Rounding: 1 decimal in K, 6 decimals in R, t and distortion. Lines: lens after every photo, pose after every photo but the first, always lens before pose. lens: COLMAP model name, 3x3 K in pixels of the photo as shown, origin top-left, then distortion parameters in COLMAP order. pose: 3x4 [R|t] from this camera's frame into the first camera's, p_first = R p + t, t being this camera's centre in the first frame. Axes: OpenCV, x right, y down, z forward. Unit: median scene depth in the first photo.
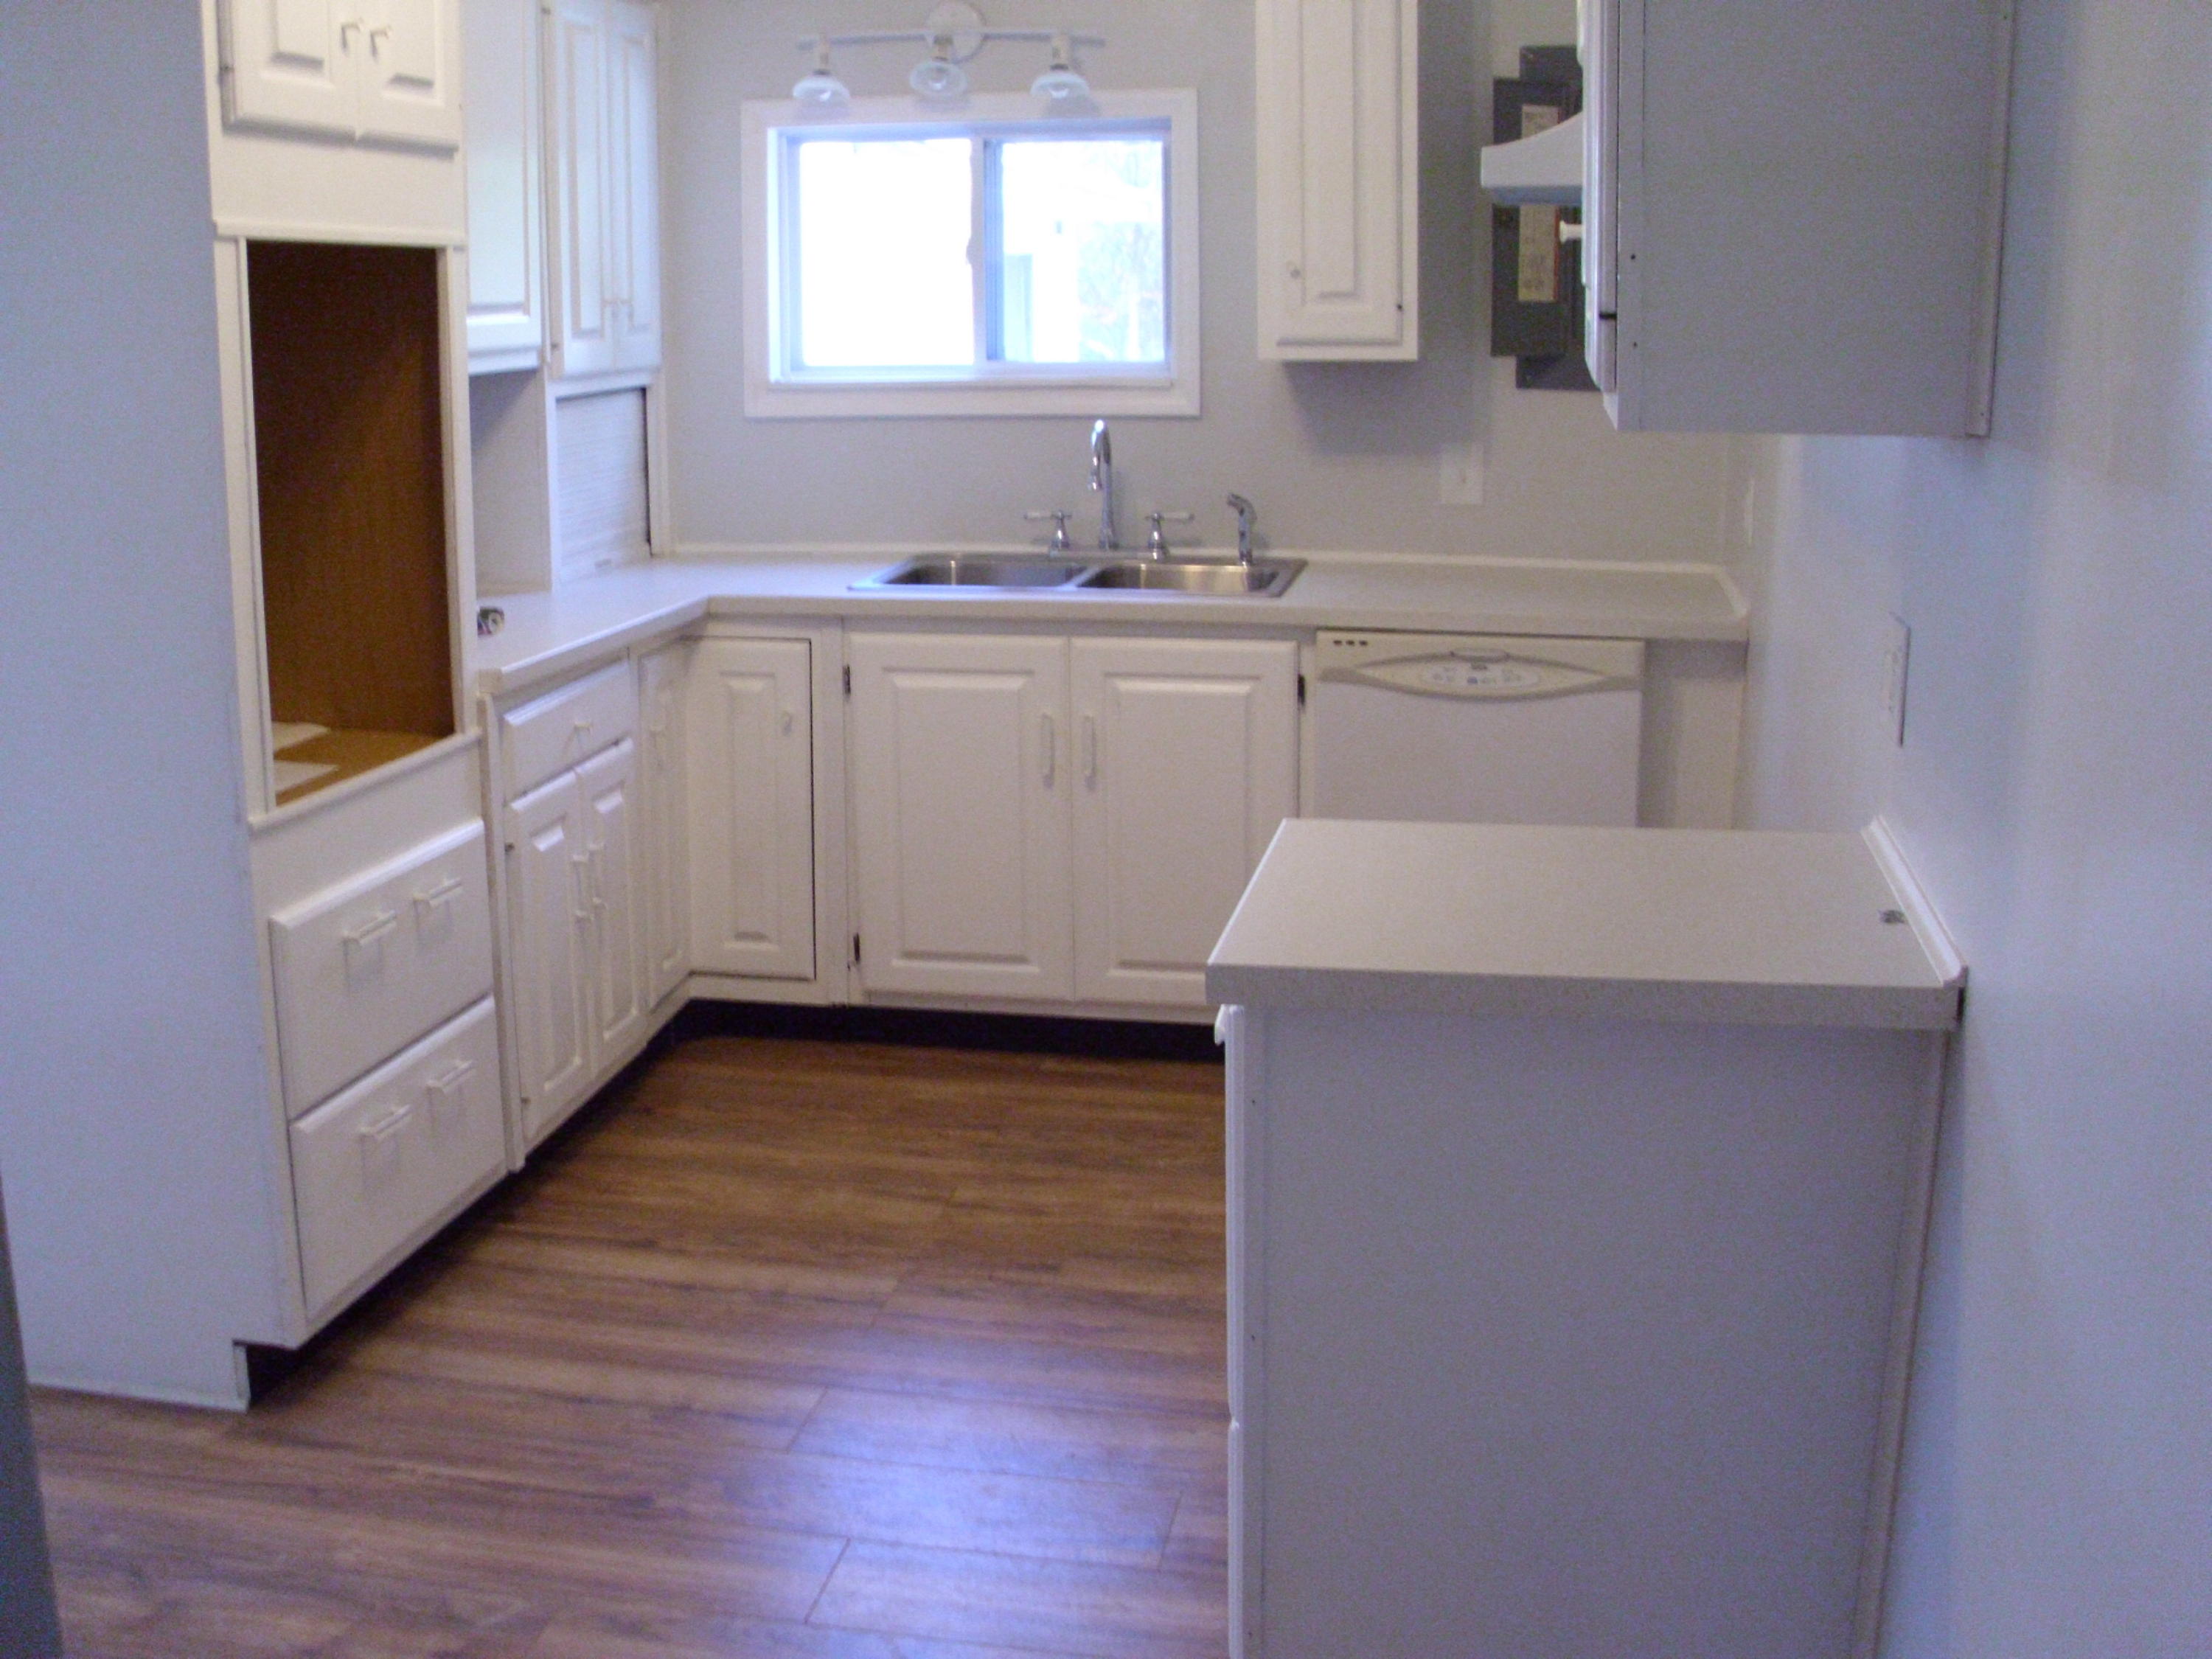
lens RADIAL K [[2289.3, 0, 1106.0], [0, 2289.3, 829.5], [0, 0, 1]] dist [-0.265525, 0.287766]
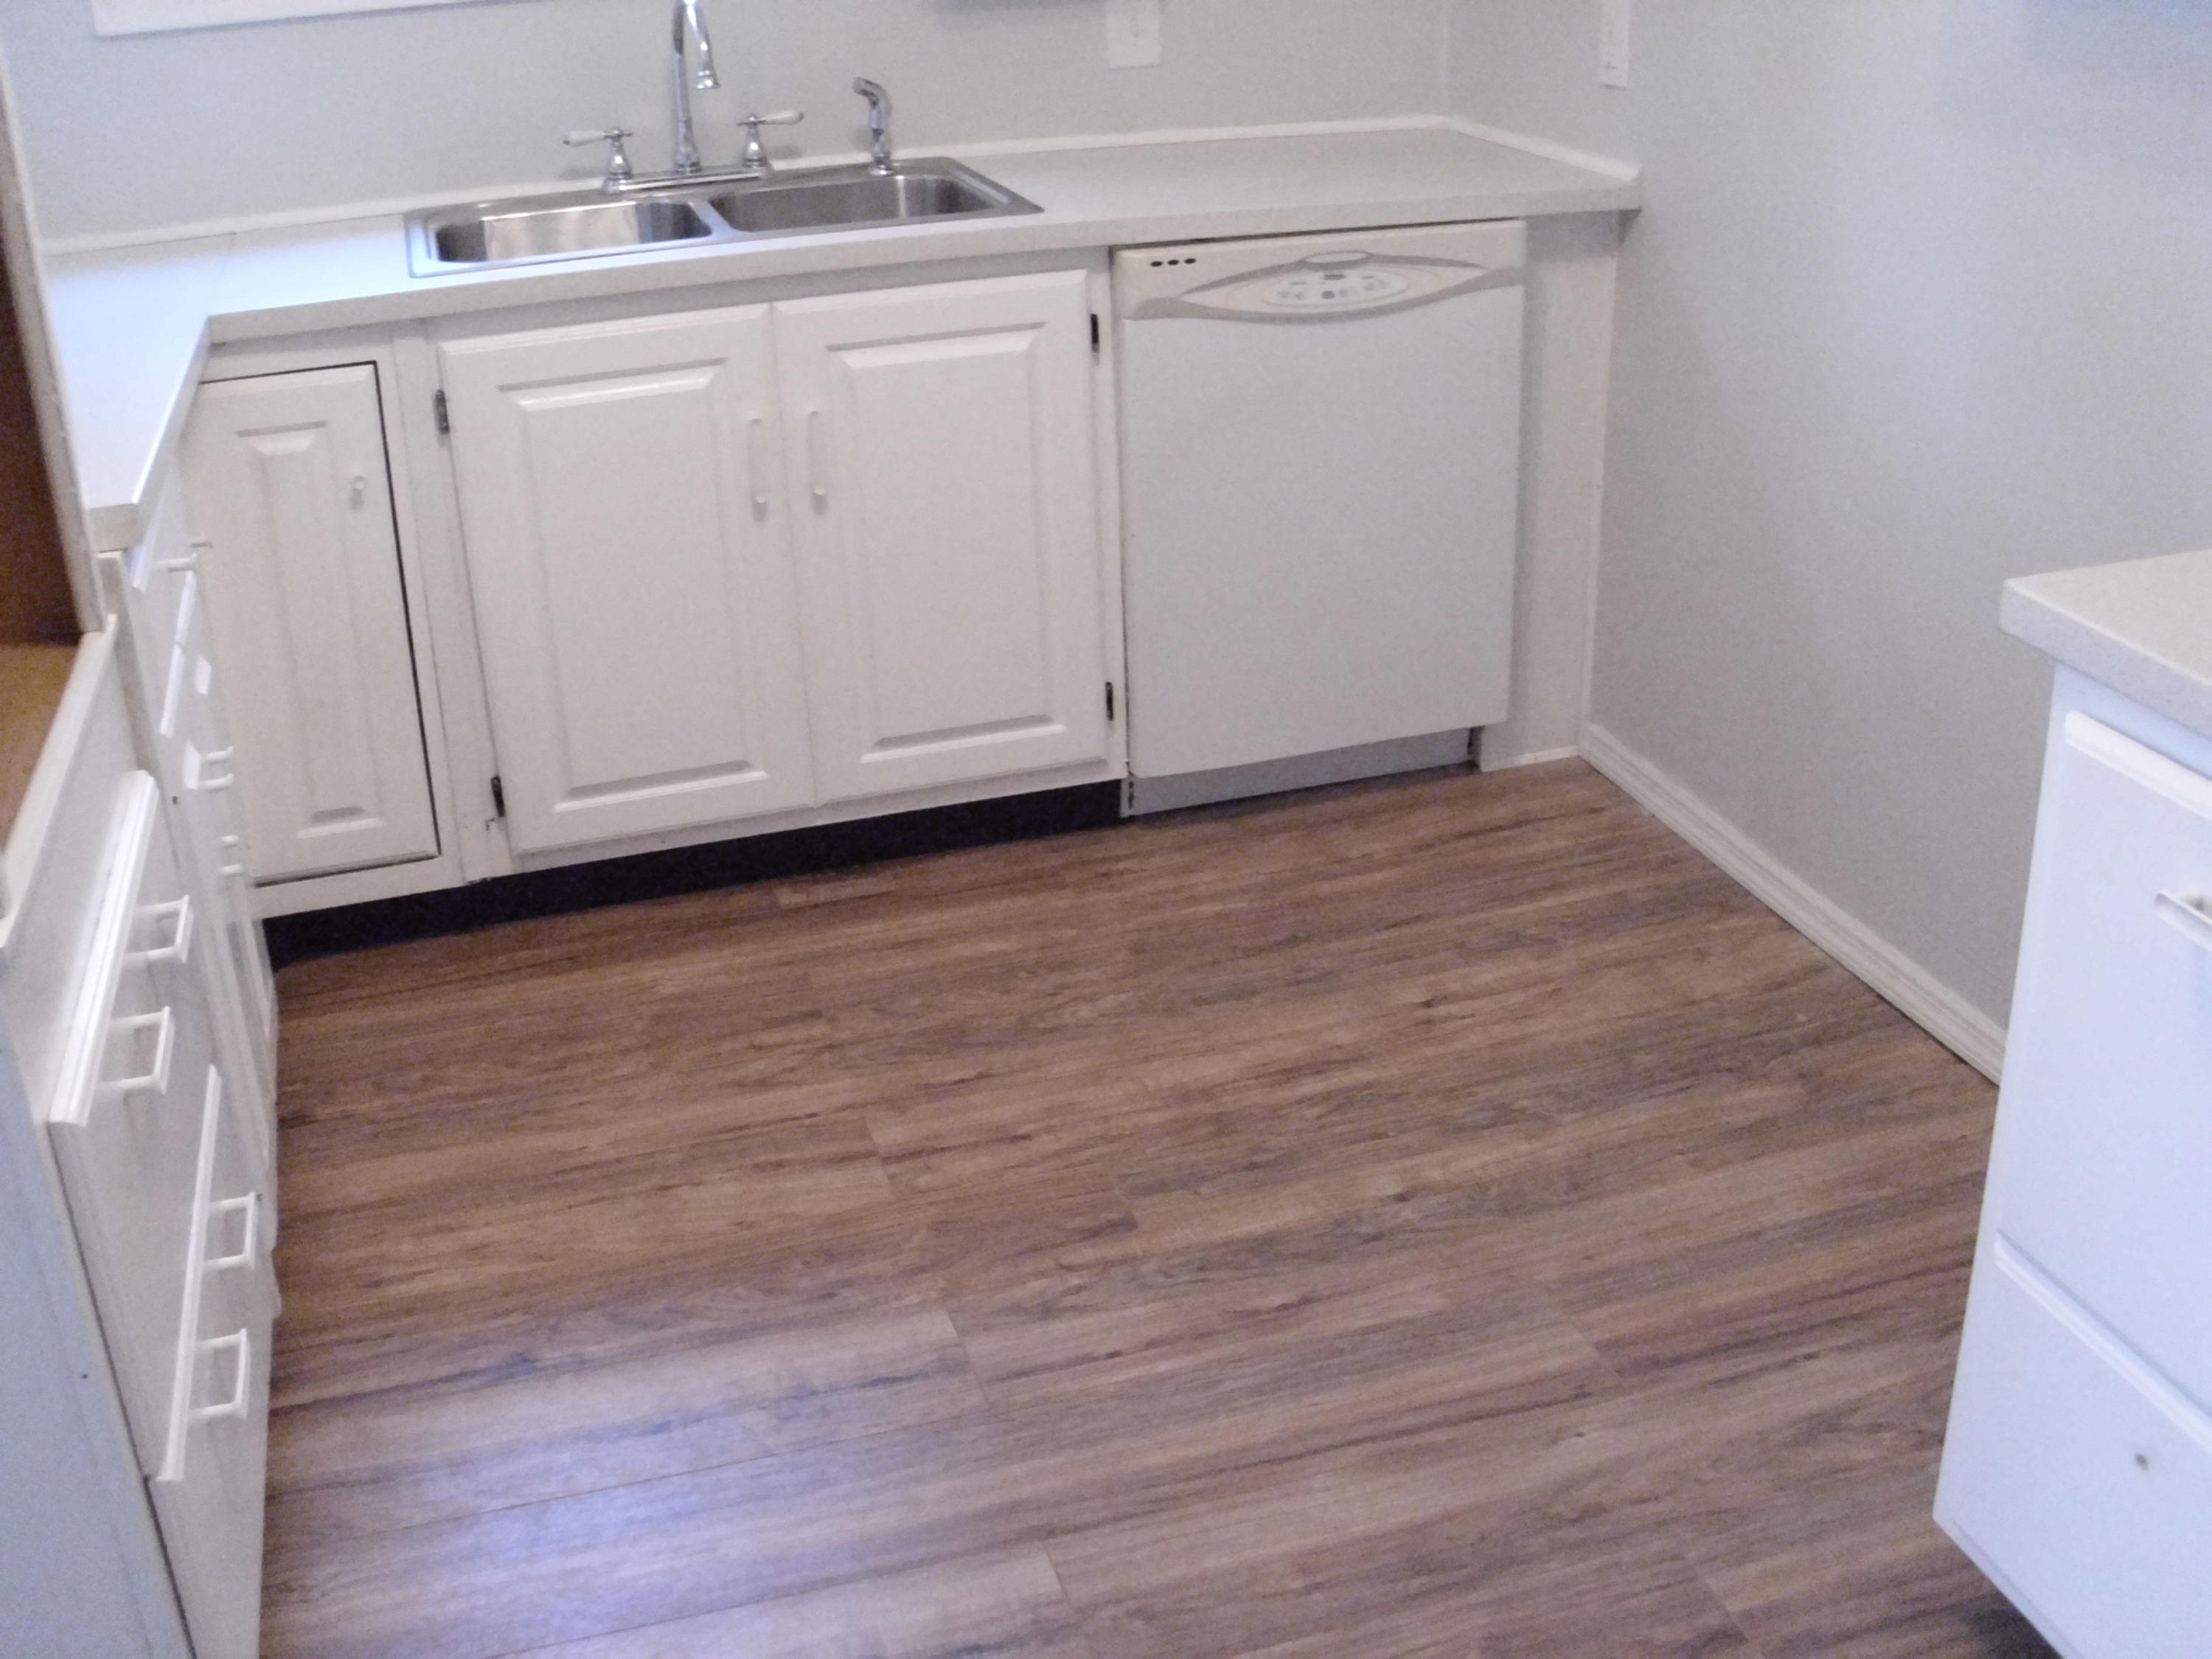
lens RADIAL K [[2289.3, 0, 1106.0], [0, 2289.3, 829.5], [0, 0, 1]] dist [-0.265525, 0.287766]
pose [[0.886216, -0.216436, 0.409606, -0.246556], [0.139325, 0.967742, 0.209913, -0.060321], [-0.441826, -0.128960, 0.887783, 0.343759]]
